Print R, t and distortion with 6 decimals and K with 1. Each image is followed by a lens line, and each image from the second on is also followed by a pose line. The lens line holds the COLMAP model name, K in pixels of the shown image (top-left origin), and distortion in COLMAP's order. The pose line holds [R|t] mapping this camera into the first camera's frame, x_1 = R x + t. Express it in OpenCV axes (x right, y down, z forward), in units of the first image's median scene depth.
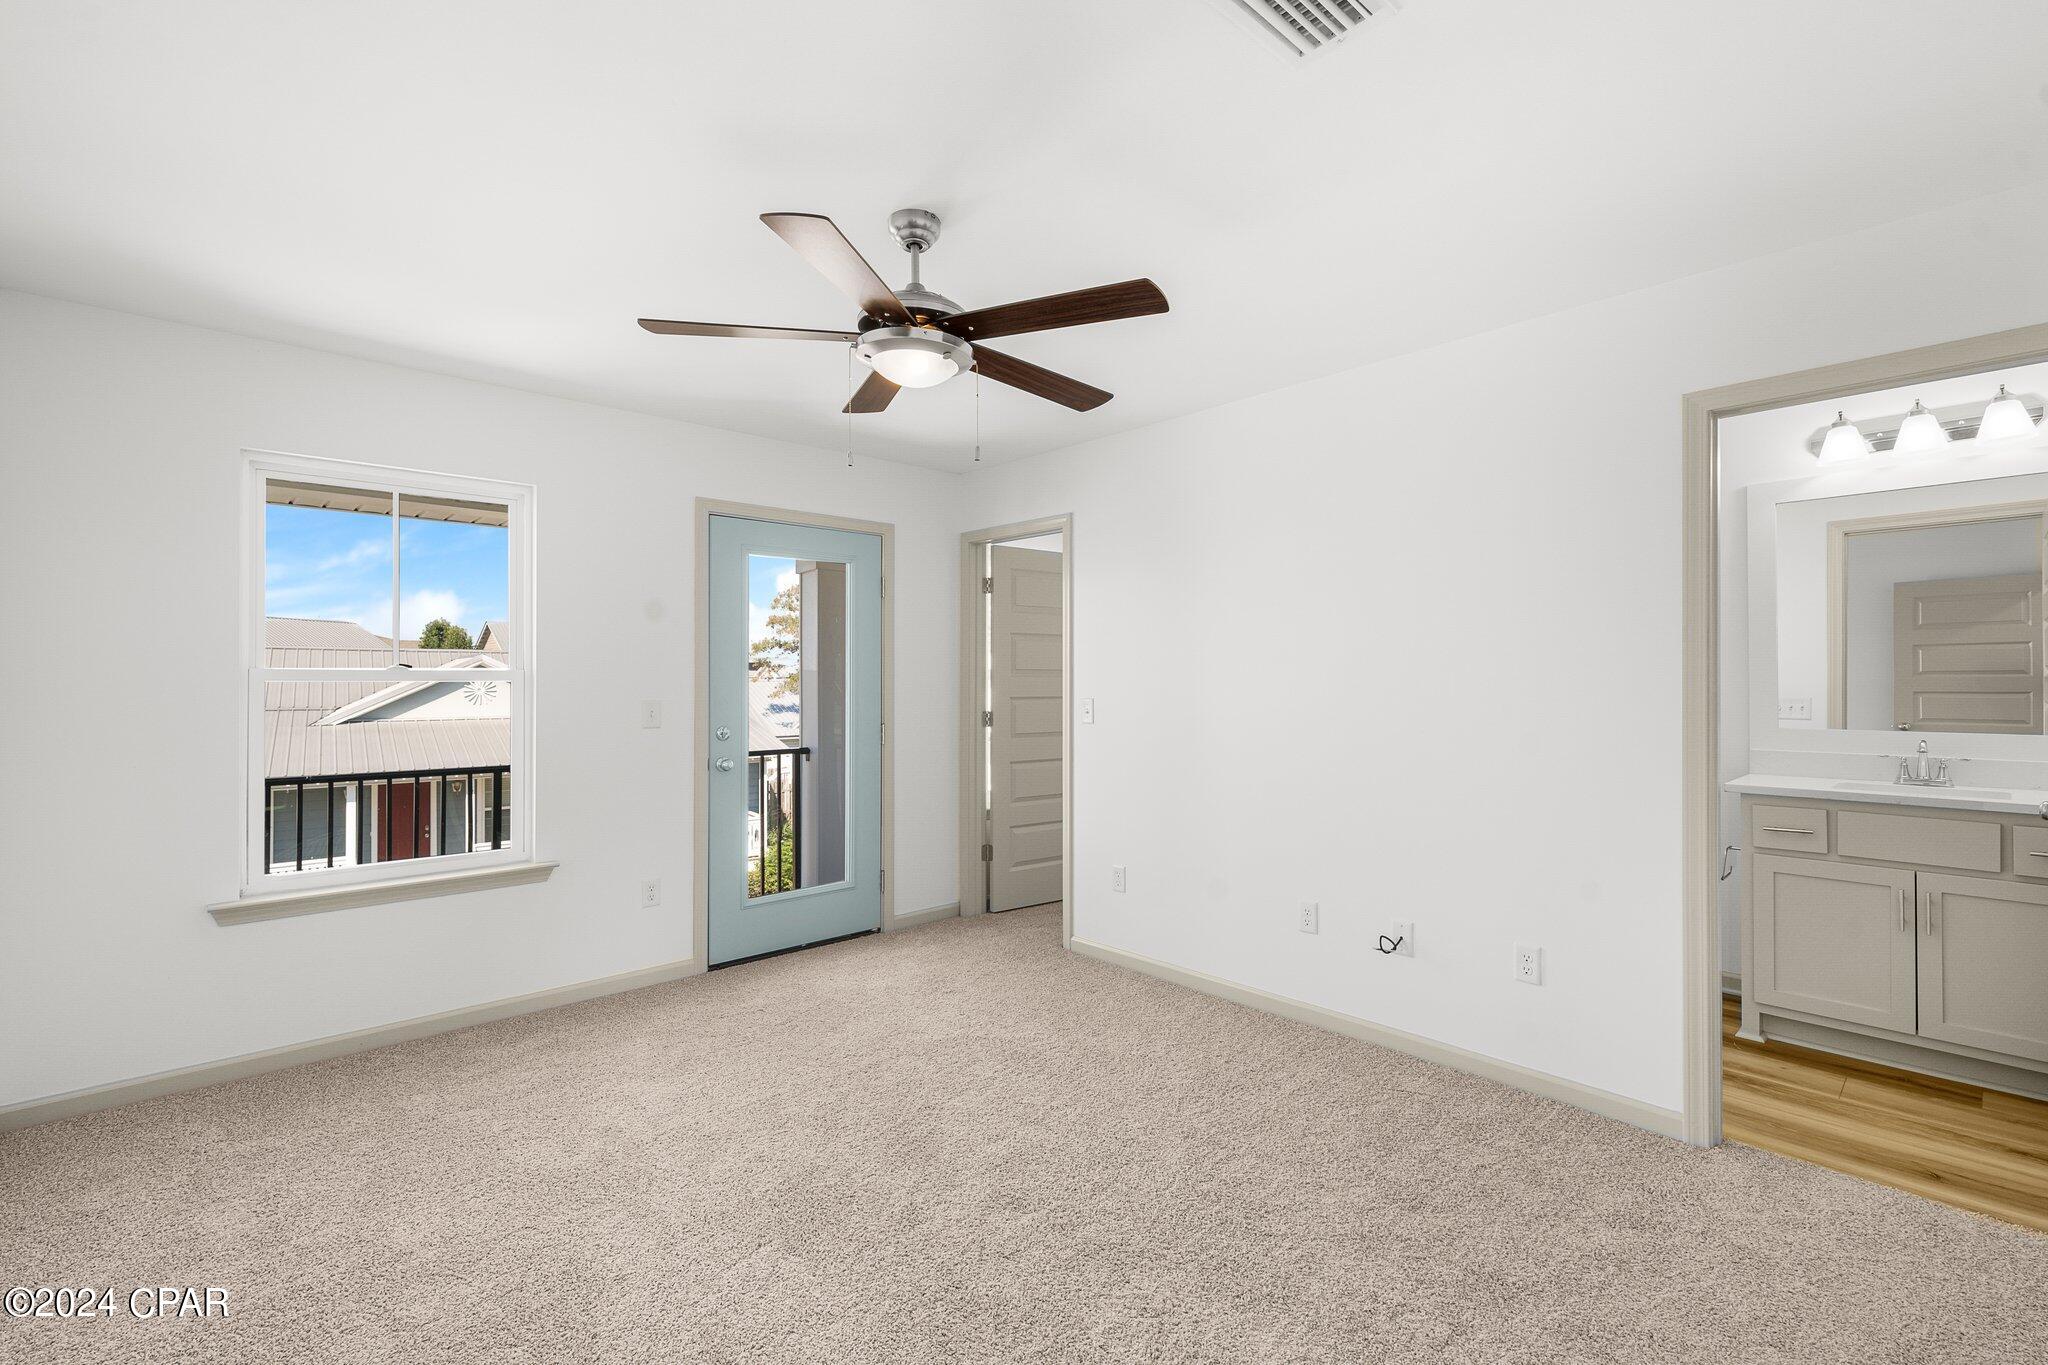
lens RADIAL K [[893.5, 0, 1023.8], [0, 893.5, 683.3], [0, 0, 1]] dist [0.002678, -0.000184]
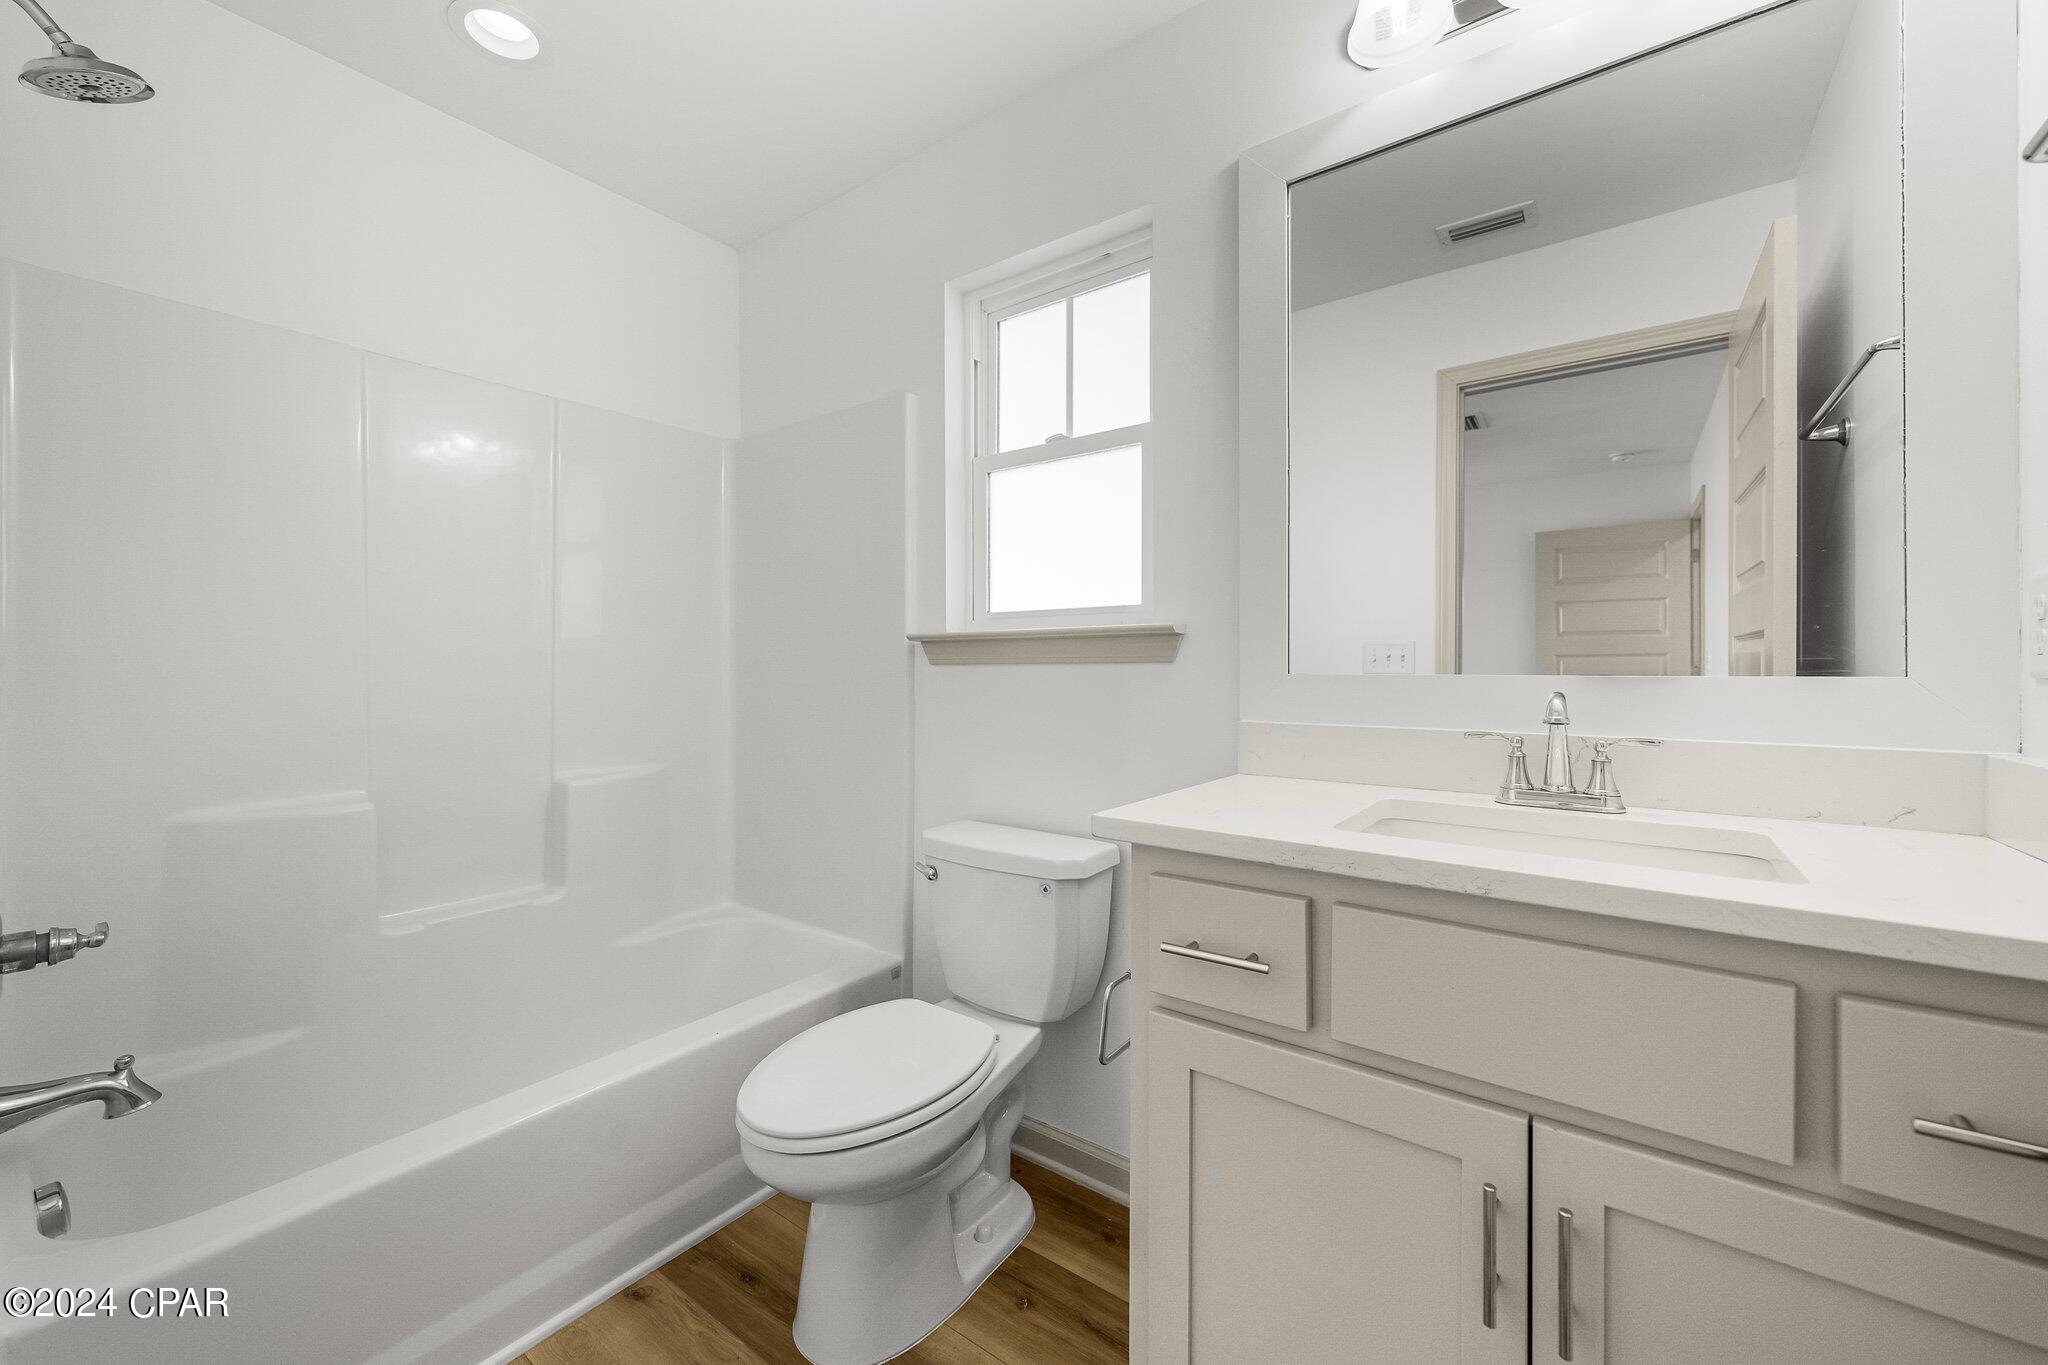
lens RADIAL K [[818.1, 0, 1016.1], [0, 818.1, 669.8], [0, 0, 1]] dist [-0.005877, 0.000923]
pose [[0.981188, 0.005270, 0.192982, 0.783838], [-0.004812, 0.999984, -0.002838, 0.062093], [-0.192994, 0.001856, 0.981198, 0.775711]]
